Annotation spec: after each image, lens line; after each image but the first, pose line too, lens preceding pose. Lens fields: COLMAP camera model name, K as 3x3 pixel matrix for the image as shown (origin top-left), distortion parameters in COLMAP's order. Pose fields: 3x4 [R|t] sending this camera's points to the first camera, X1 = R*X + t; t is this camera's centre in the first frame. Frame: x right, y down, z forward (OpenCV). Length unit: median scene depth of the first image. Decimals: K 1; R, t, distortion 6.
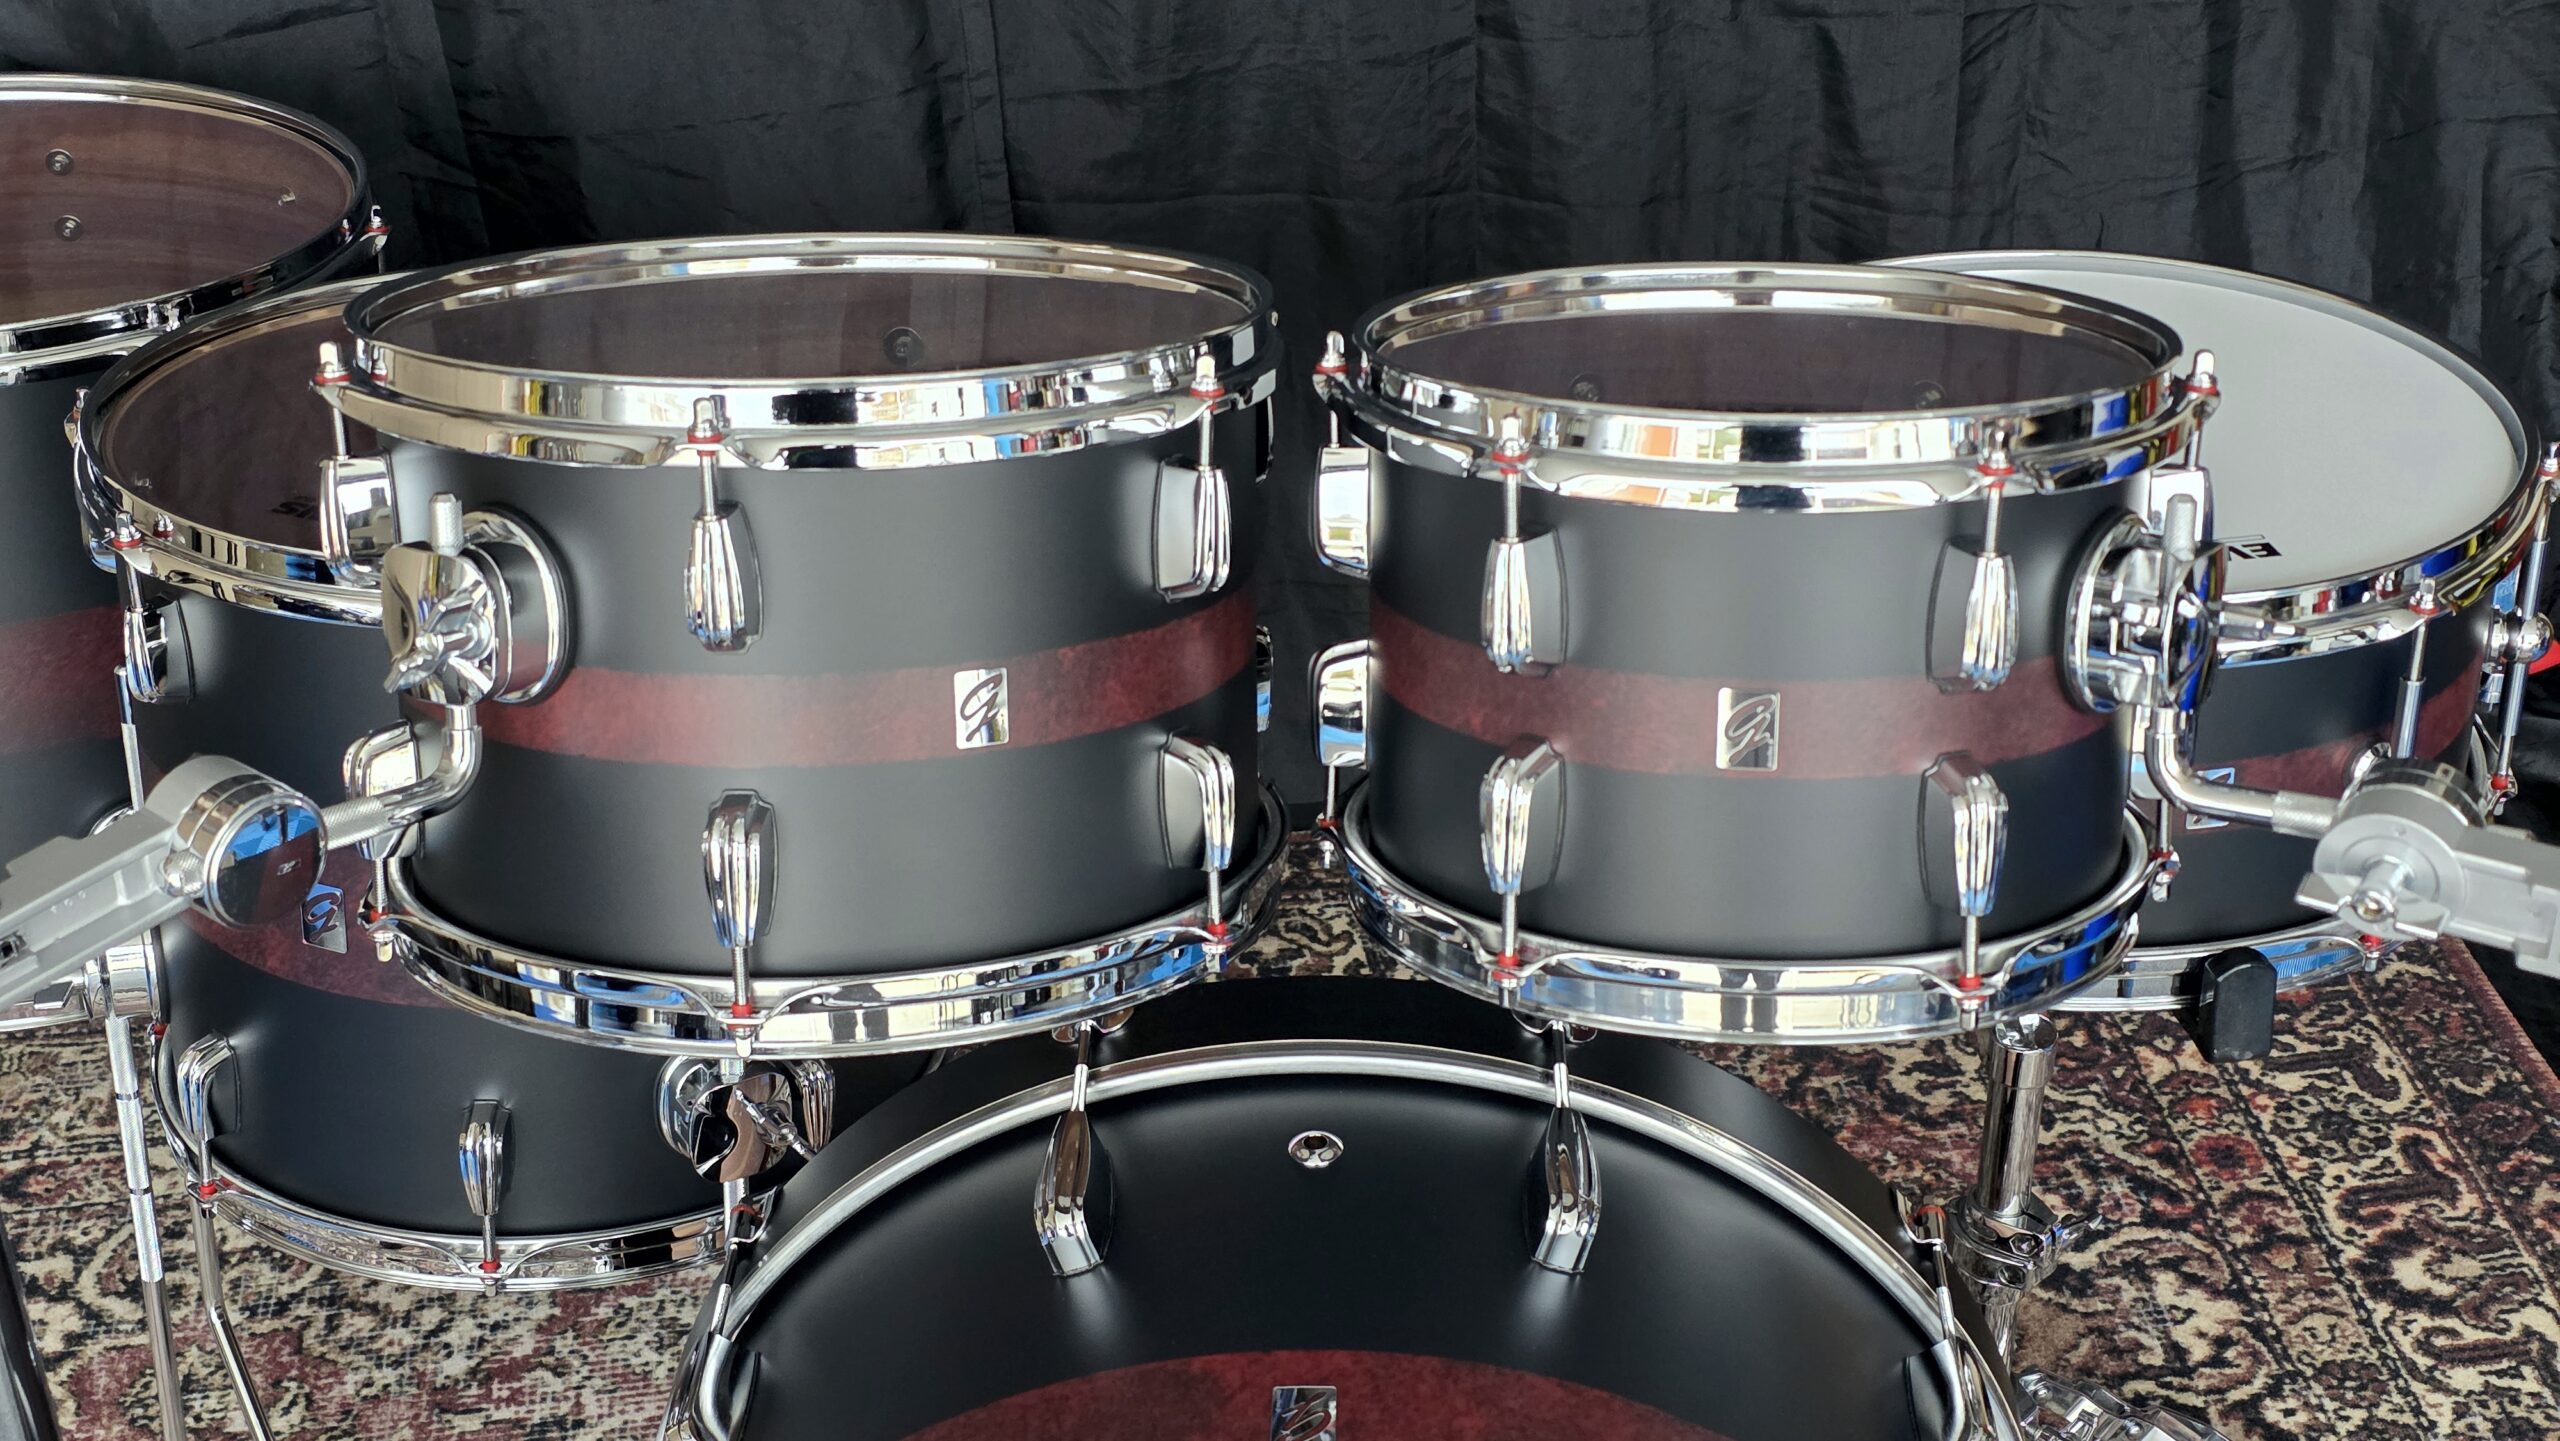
lens RADIAL K [[3393.1, 0, 1285.7], [0, 3393.1, 679.8], [0, 0, 1]] dist [0.177505, -0.505257]
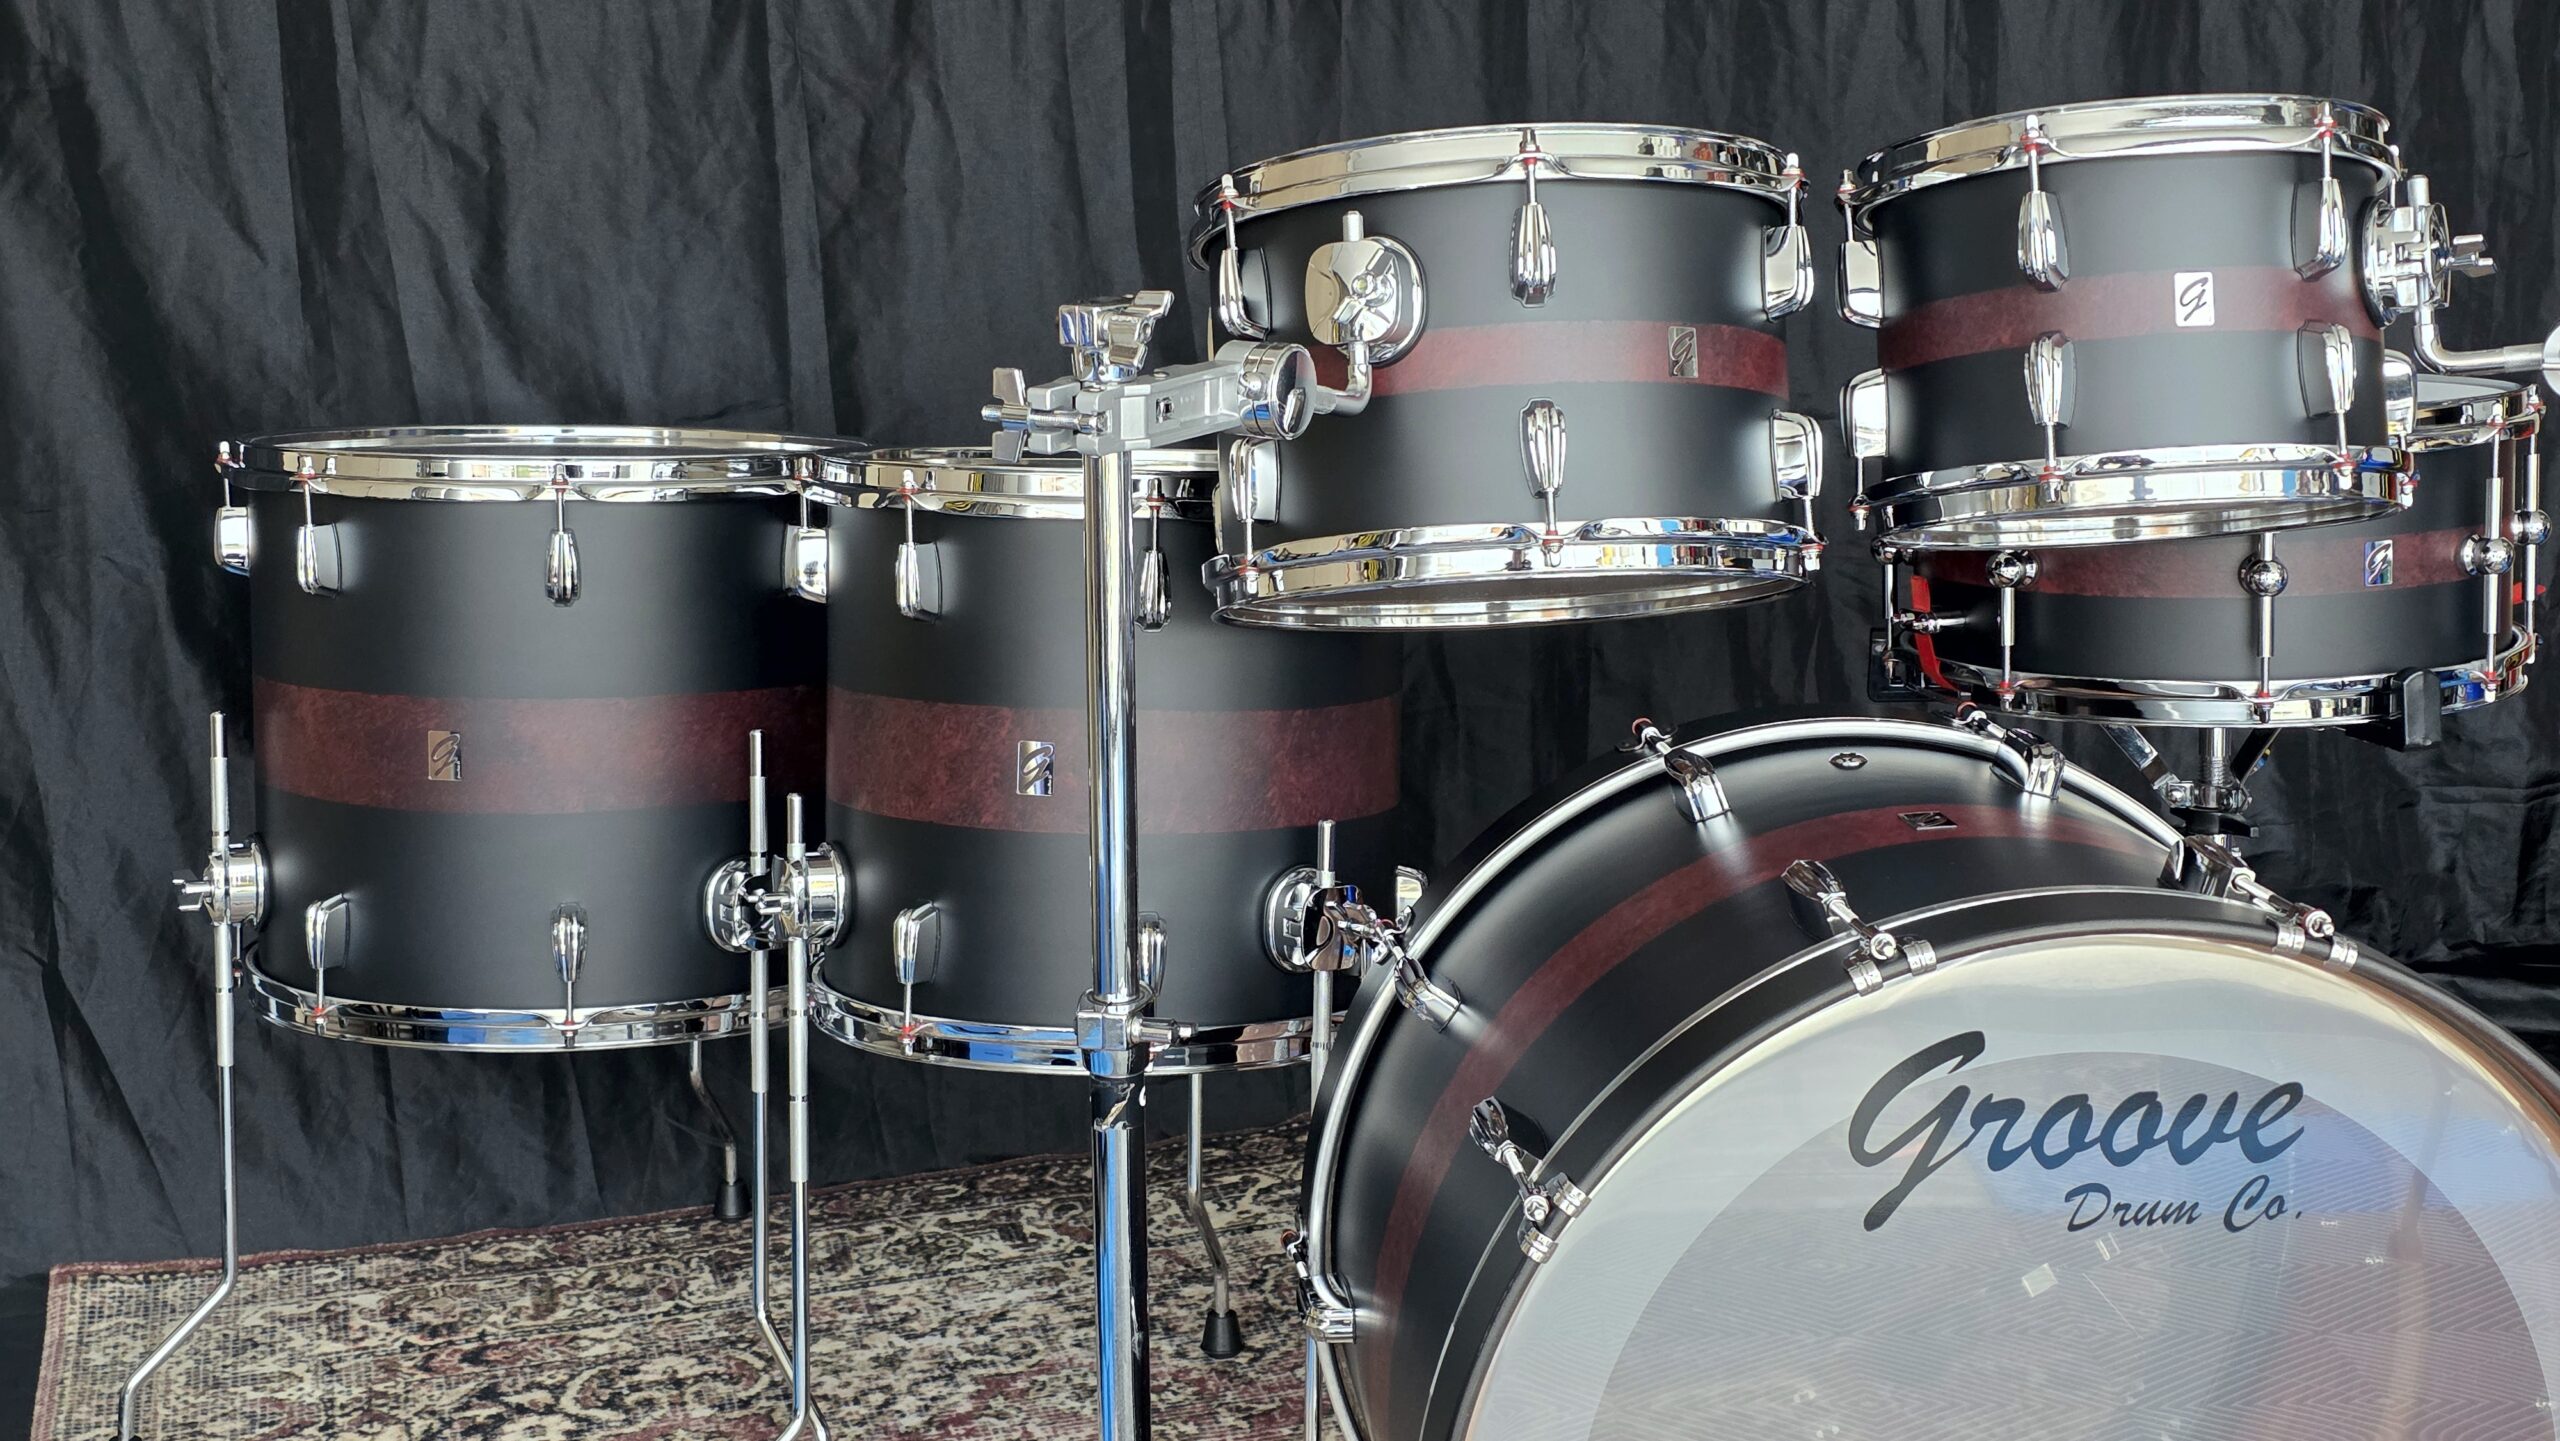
lens RADIAL K [[3393.1, 0, 1285.7], [0, 3393.1, 679.8], [0, 0, 1]] dist [0.177505, -0.505257]
pose [[0.989799, -0.031161, 0.139022, -0.262263], [0.075529, 0.942152, -0.326567, 0.344241], [-0.120803, 0.333735, 0.934894, -0.202152]]
